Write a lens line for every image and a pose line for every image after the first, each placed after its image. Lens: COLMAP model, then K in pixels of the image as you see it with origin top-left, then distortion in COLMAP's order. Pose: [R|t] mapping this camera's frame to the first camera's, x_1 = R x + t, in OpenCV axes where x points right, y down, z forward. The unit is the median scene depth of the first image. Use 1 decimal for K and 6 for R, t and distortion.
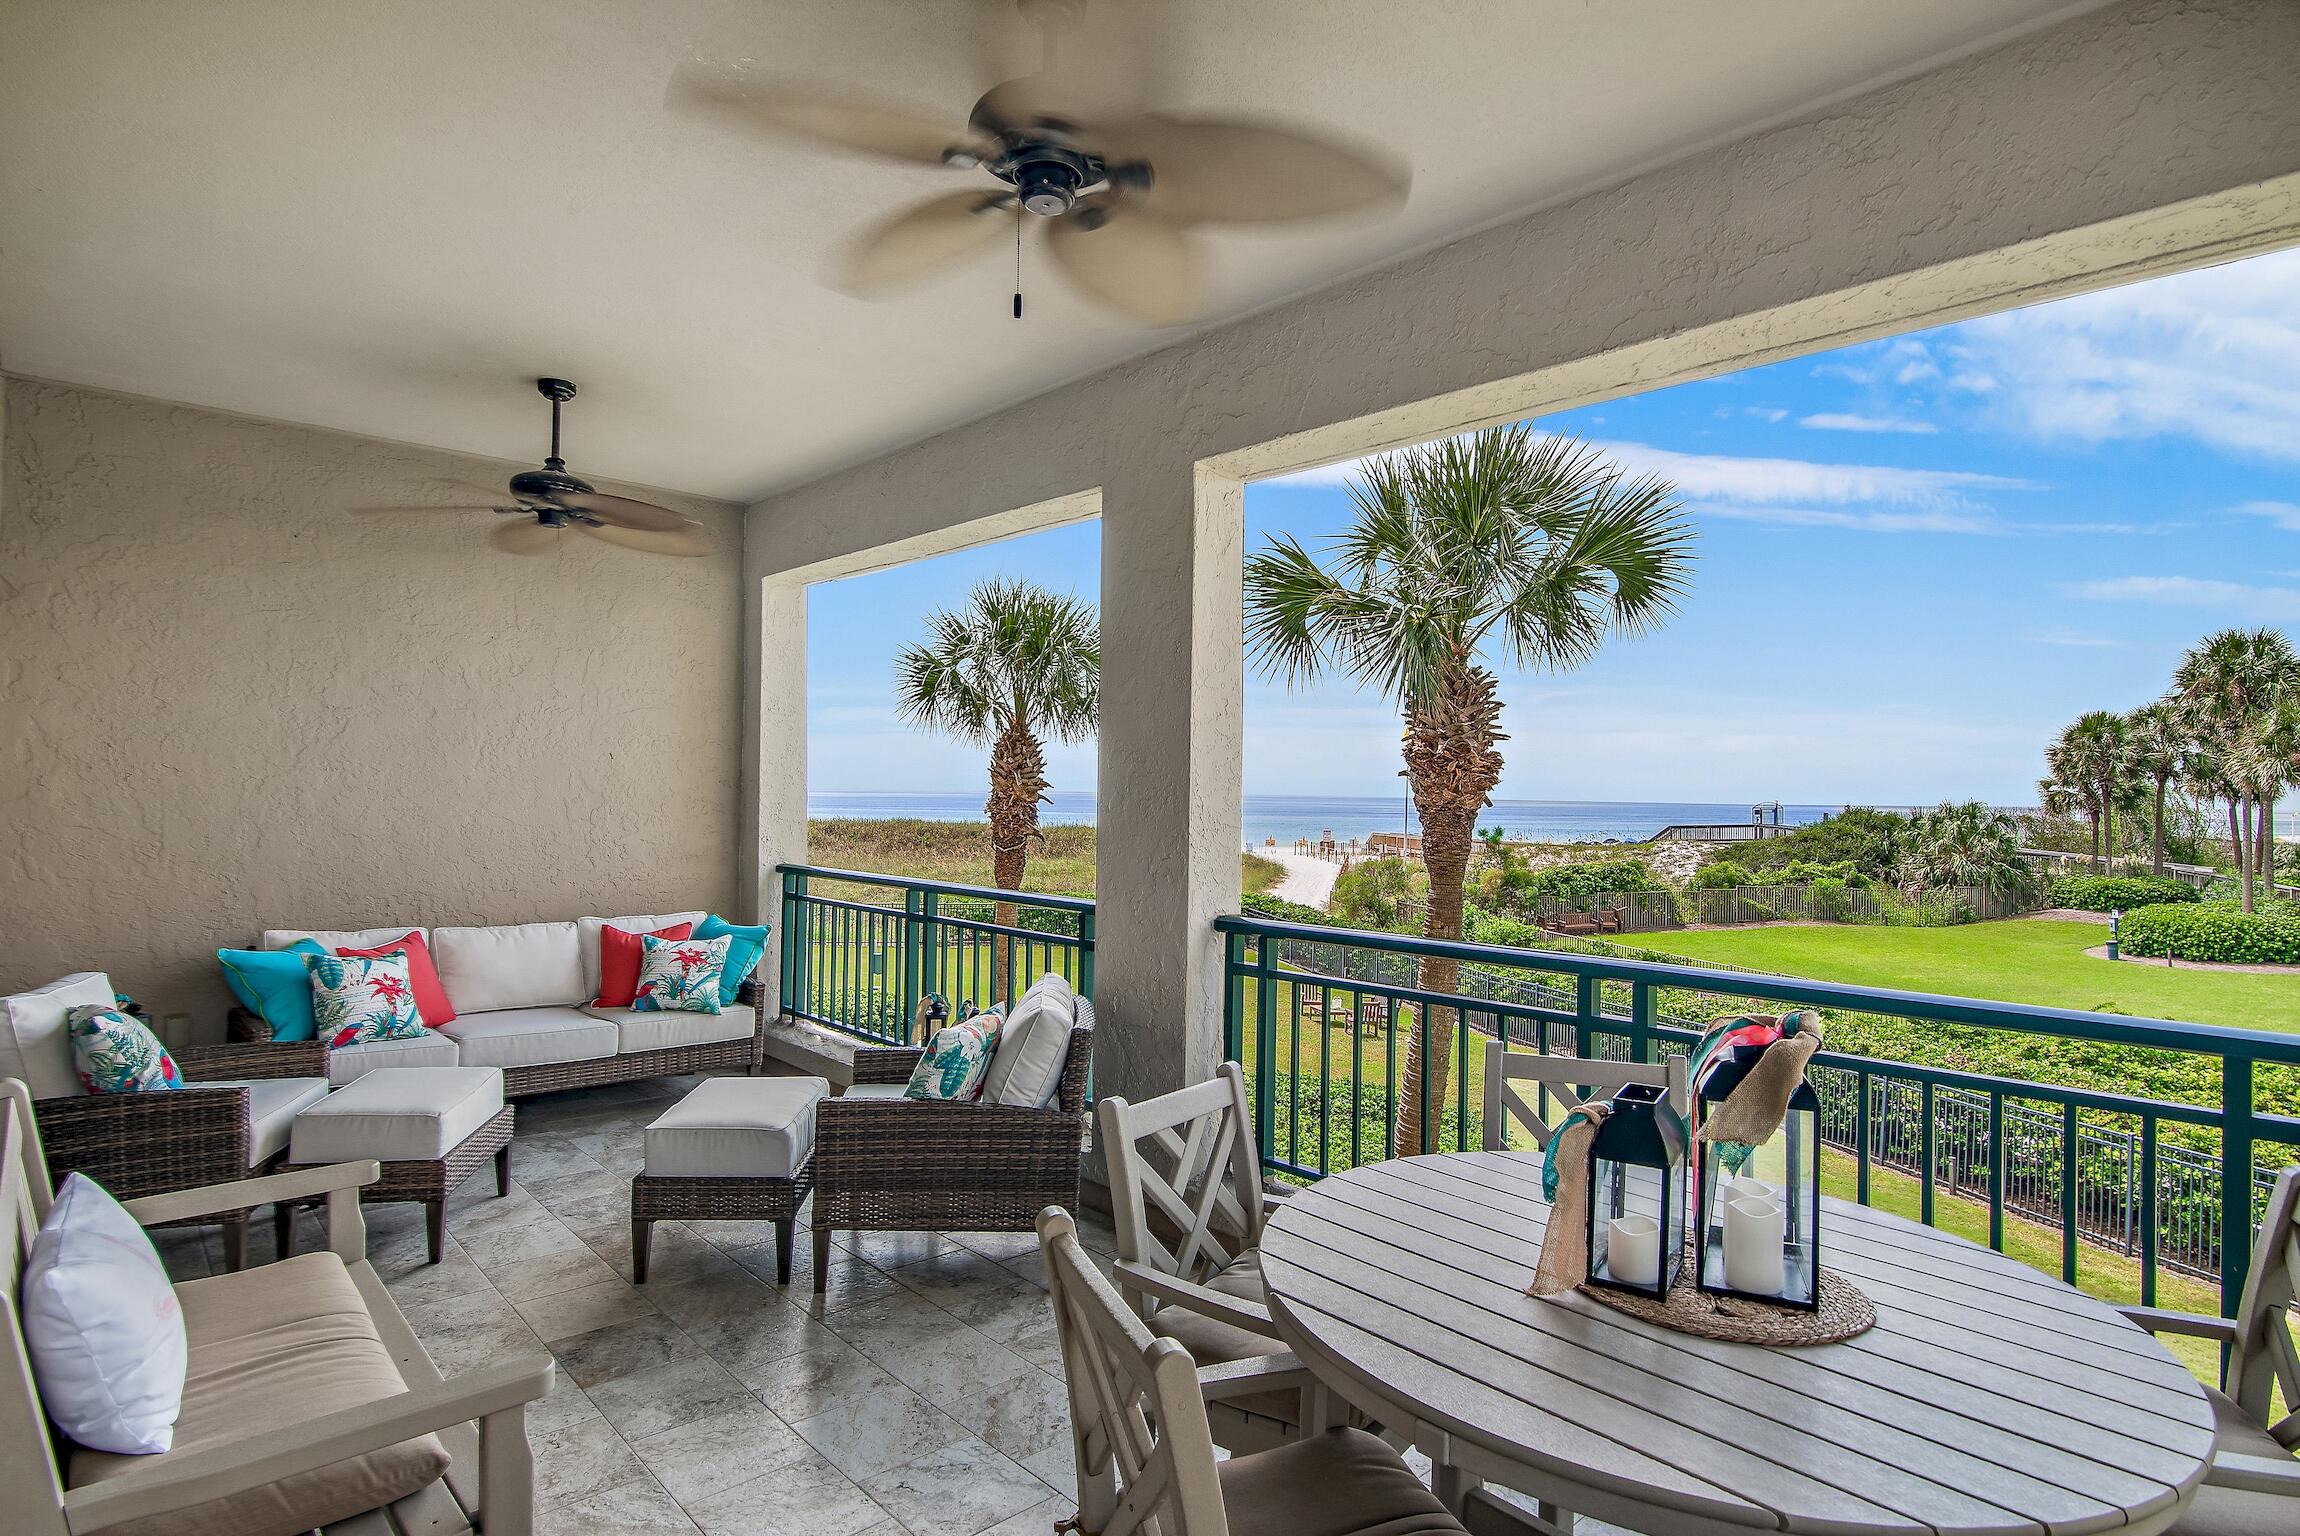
lens RADIAL K [[1170.0, 0, 1129.2], [0, 1170.0, 776.8], [0, 0, 1]] dist [-0.020038, 0.000932]
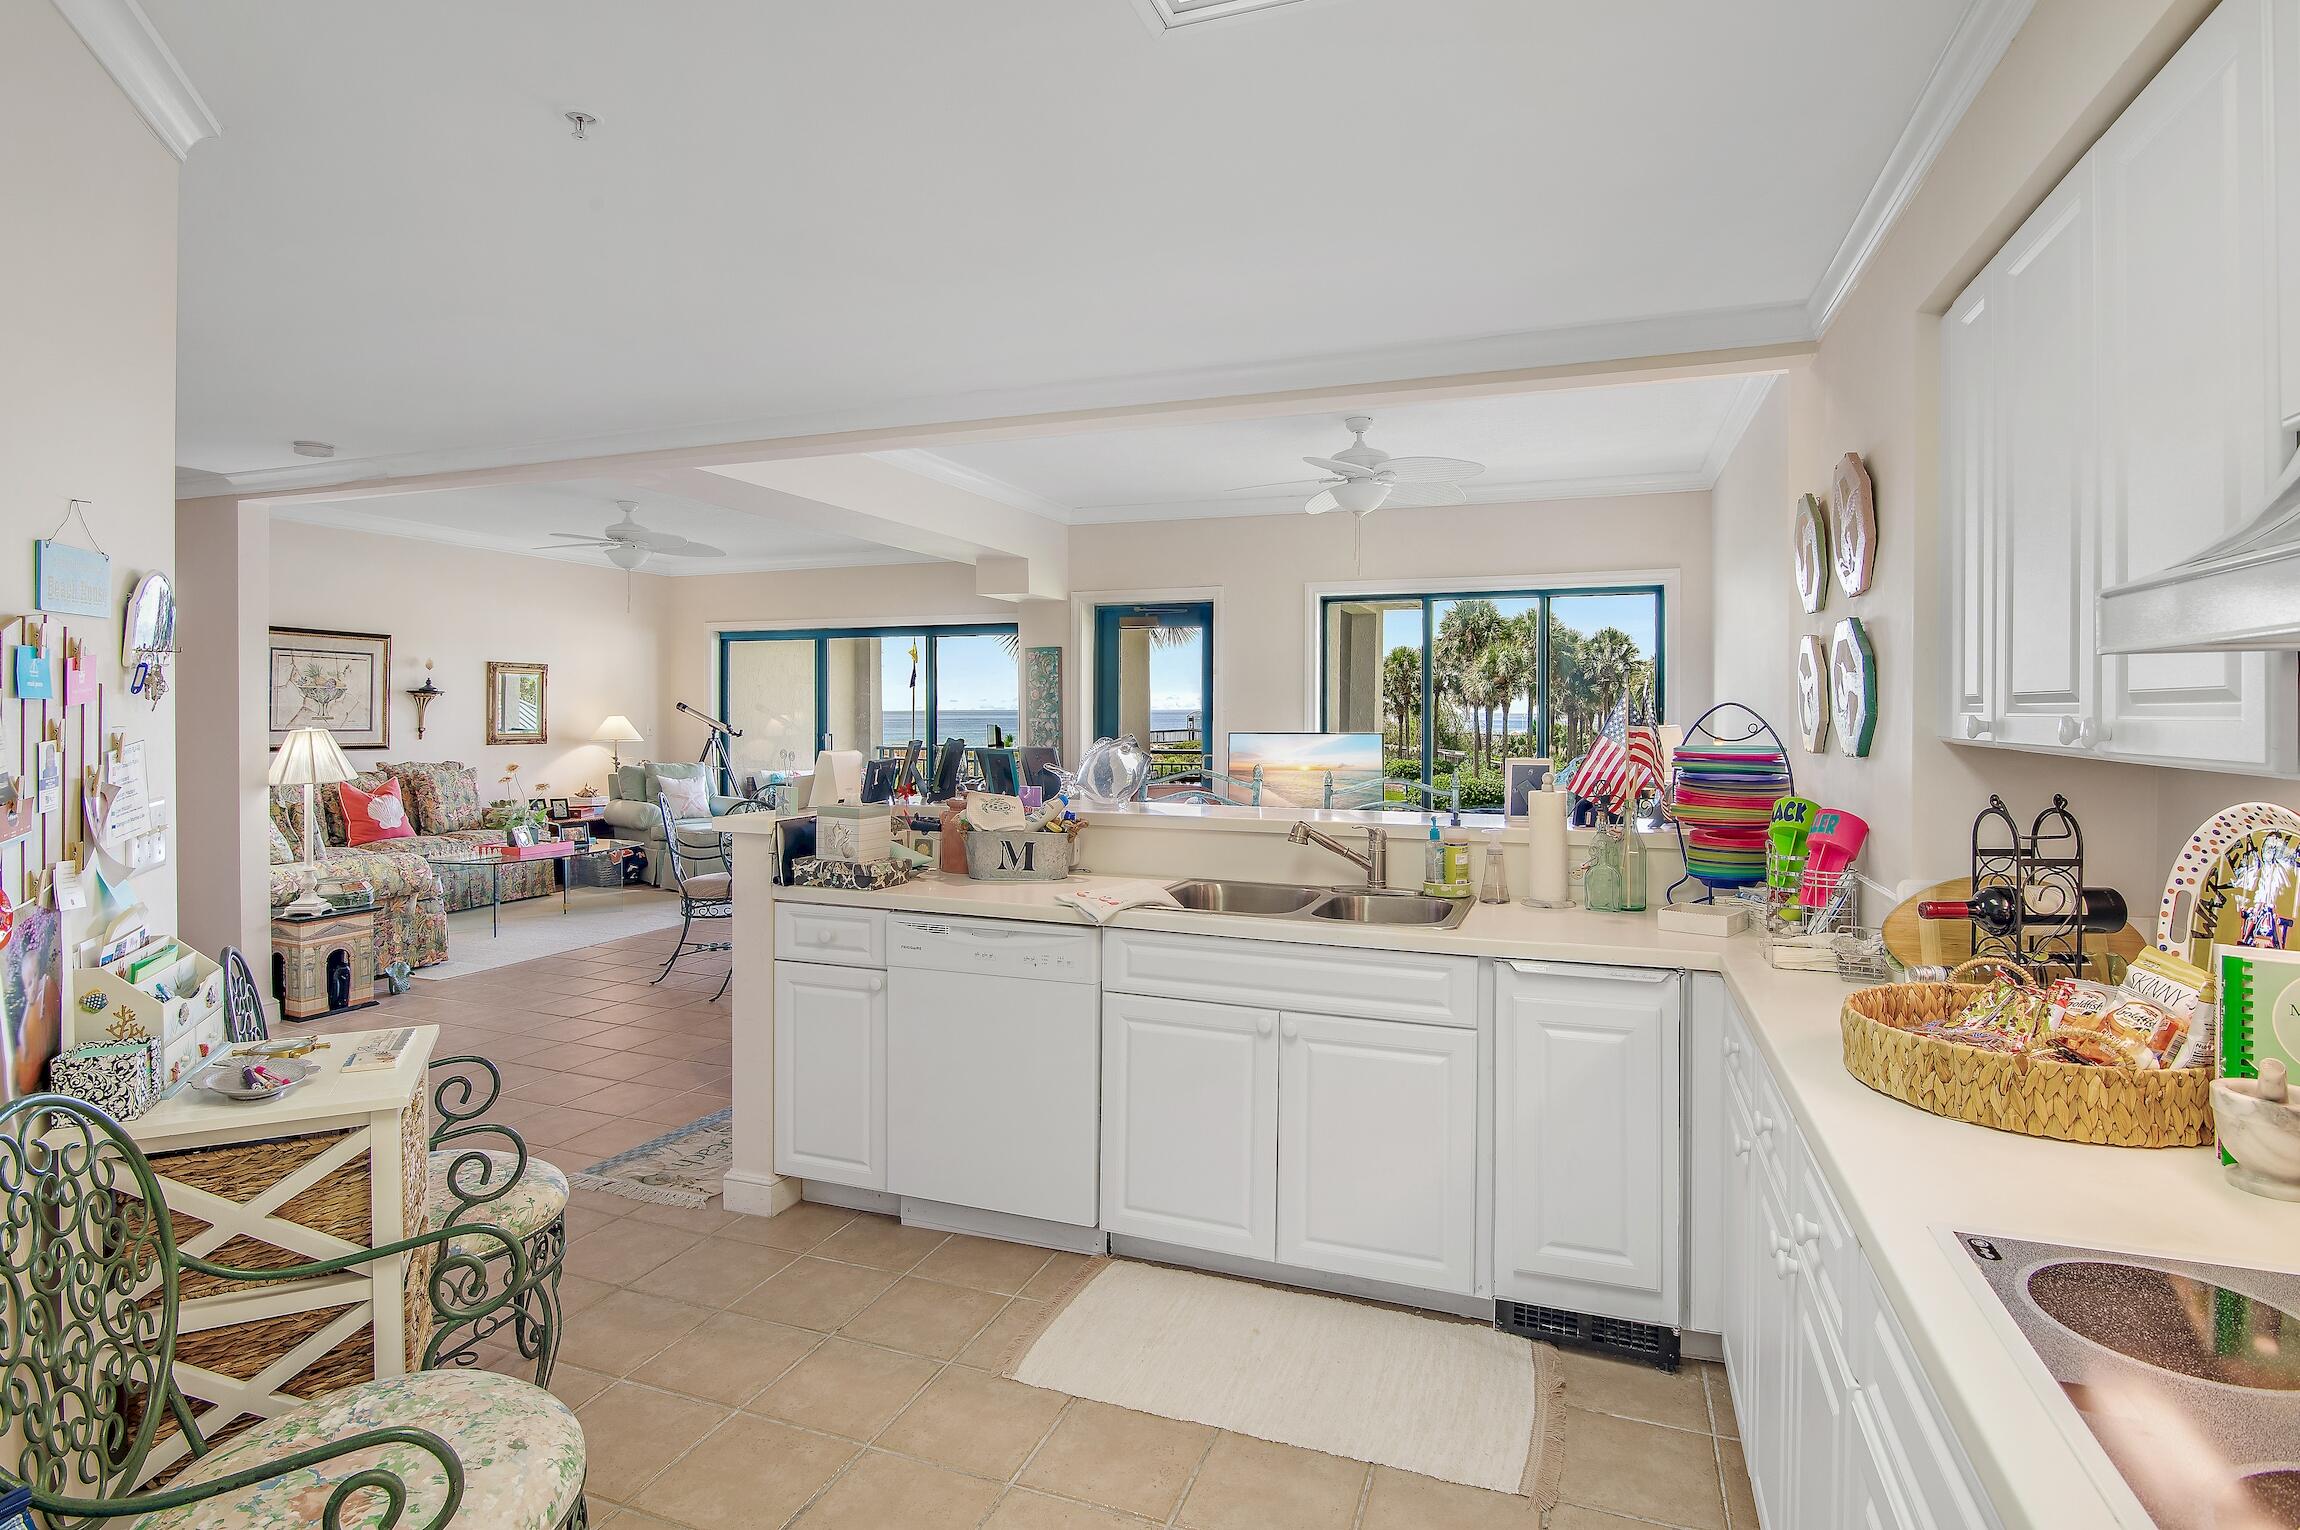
lens RADIAL K [[1165.4, 0, 1143.3], [0, 1165.4, 720.5], [0, 0, 1]] dist [-0.020984, -0.000352]
pose [[0.895629, -0.016329, 0.444503, -0.127840], [0.004758, 0.999620, 0.027134, -0.005894], [-0.444777, -0.022187, 0.895366, -0.206642]]
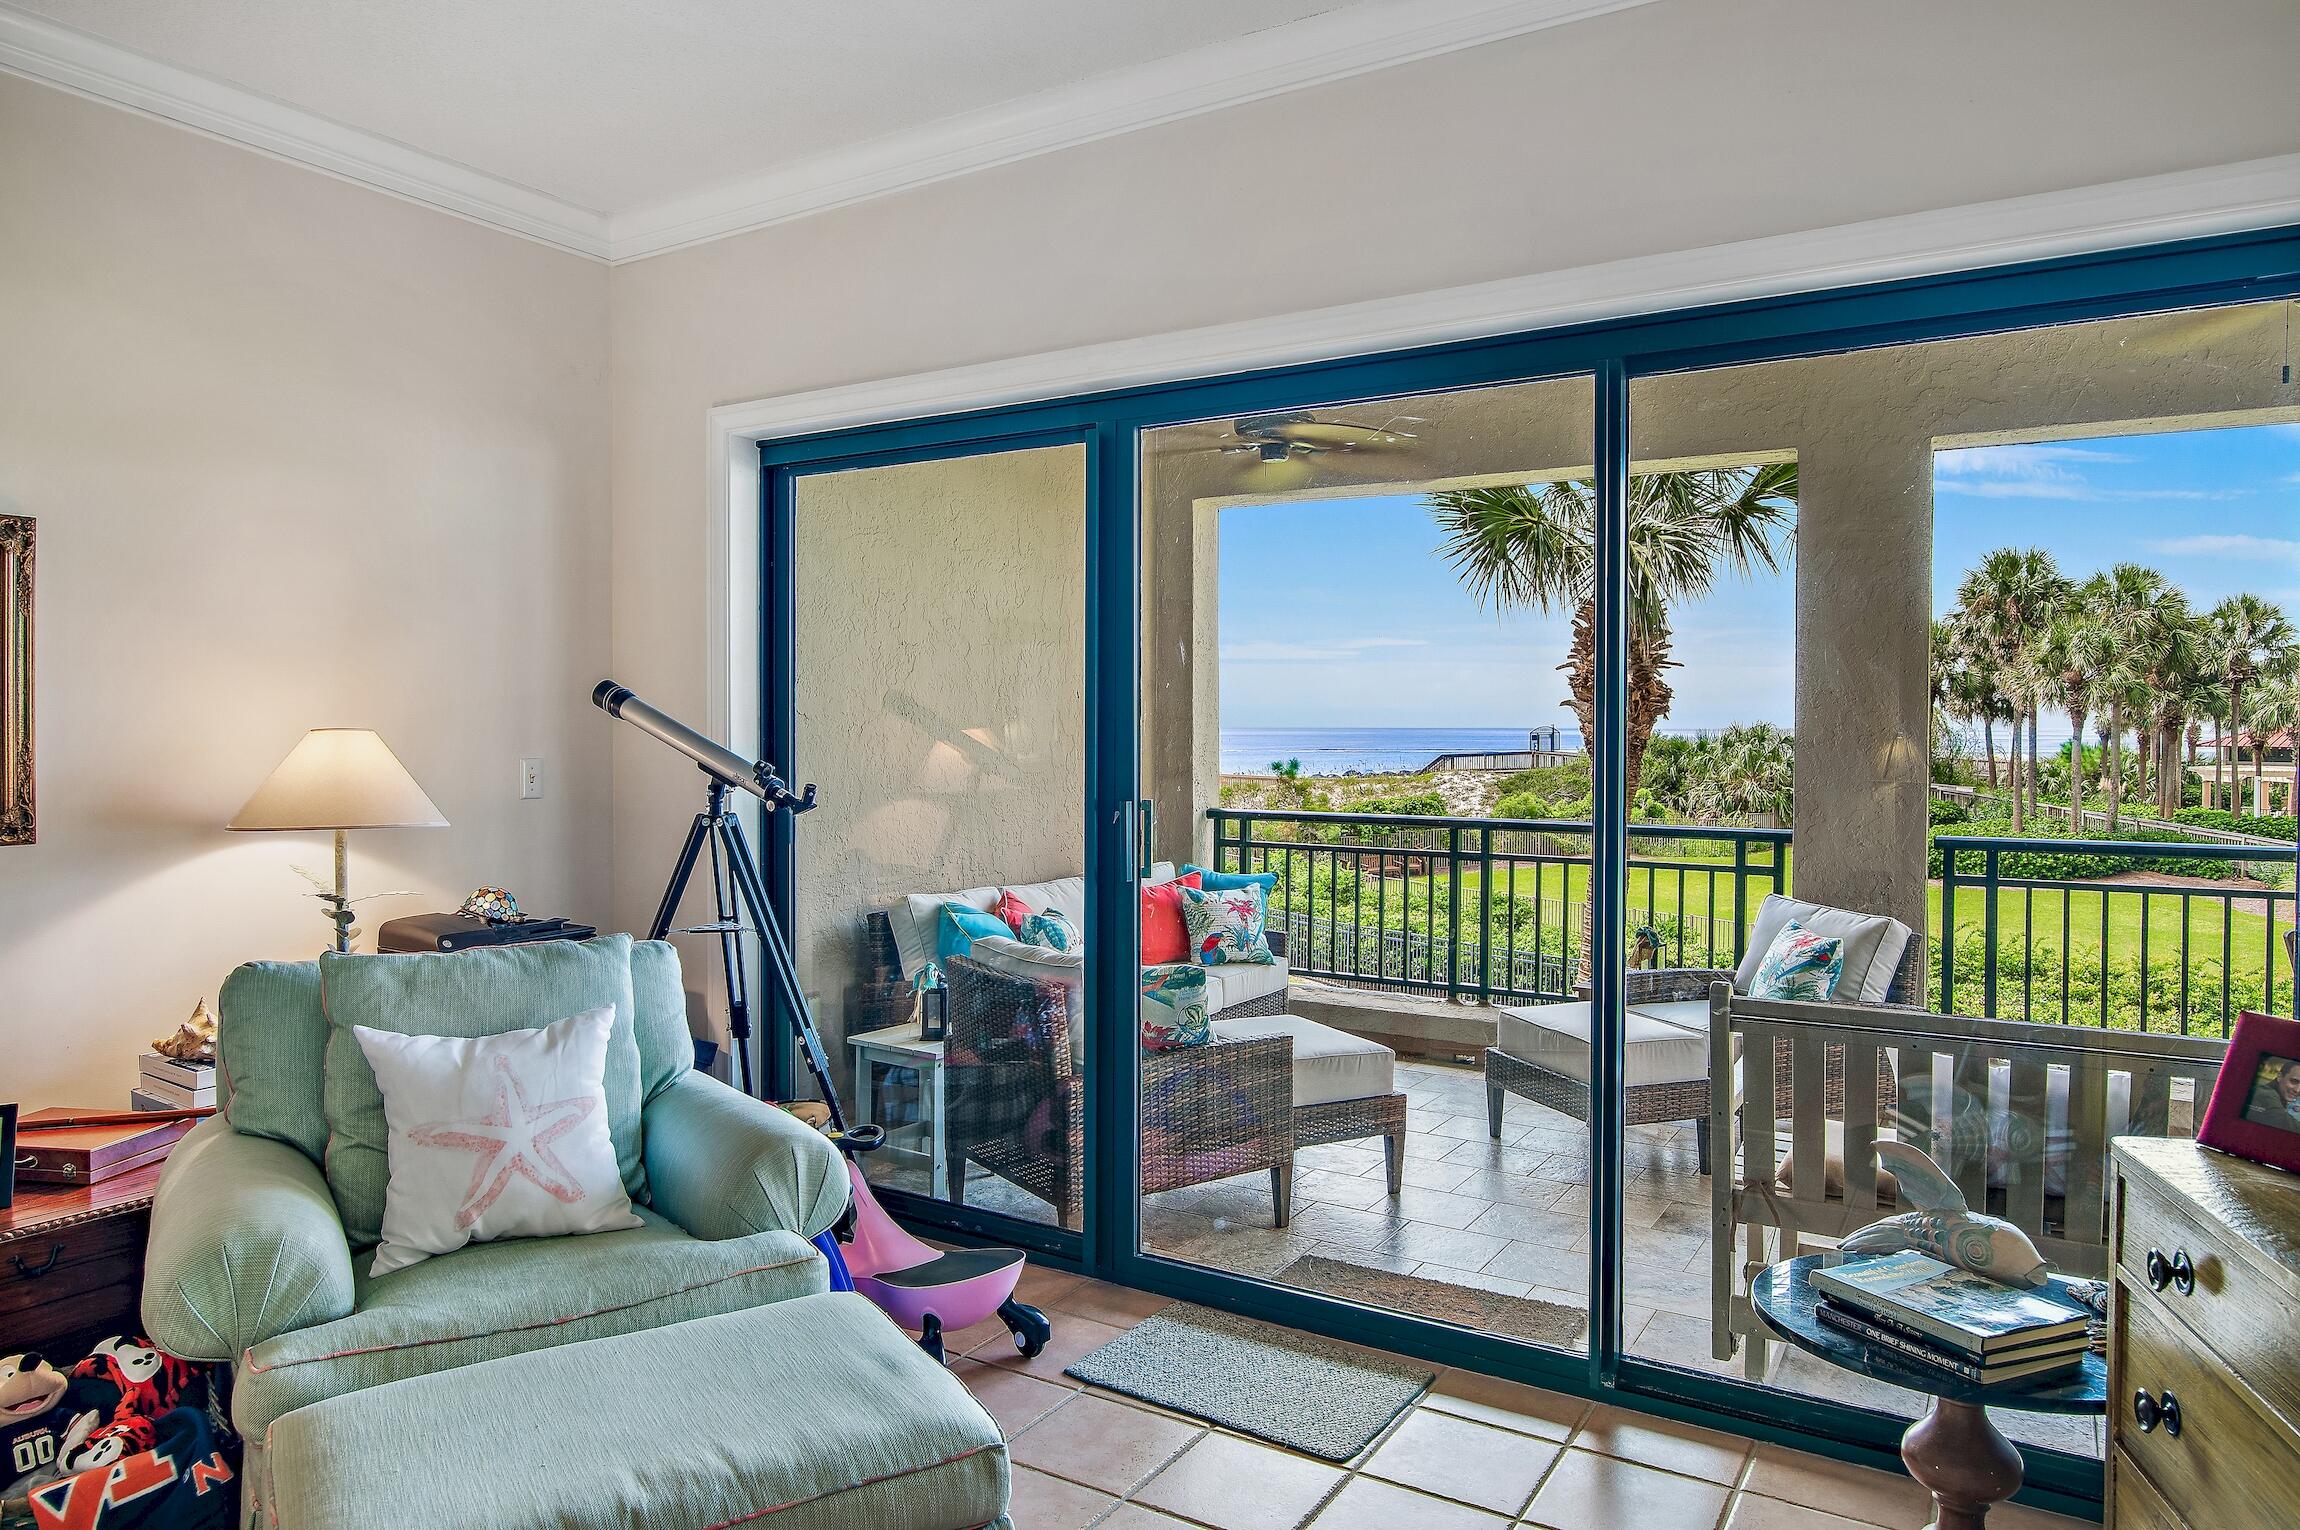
lens RADIAL K [[1461.8, 0, 1140.9], [0, 1461.8, 759.6], [0, 0, 1]] dist [-0.002474, -0.000645]
pose [[0.962696, -0.018269, 0.269968, -0.103895], [0.007515, 0.999138, 0.040815, -0.002005], [-0.270481, -0.037263, 0.962004, -0.016256]]
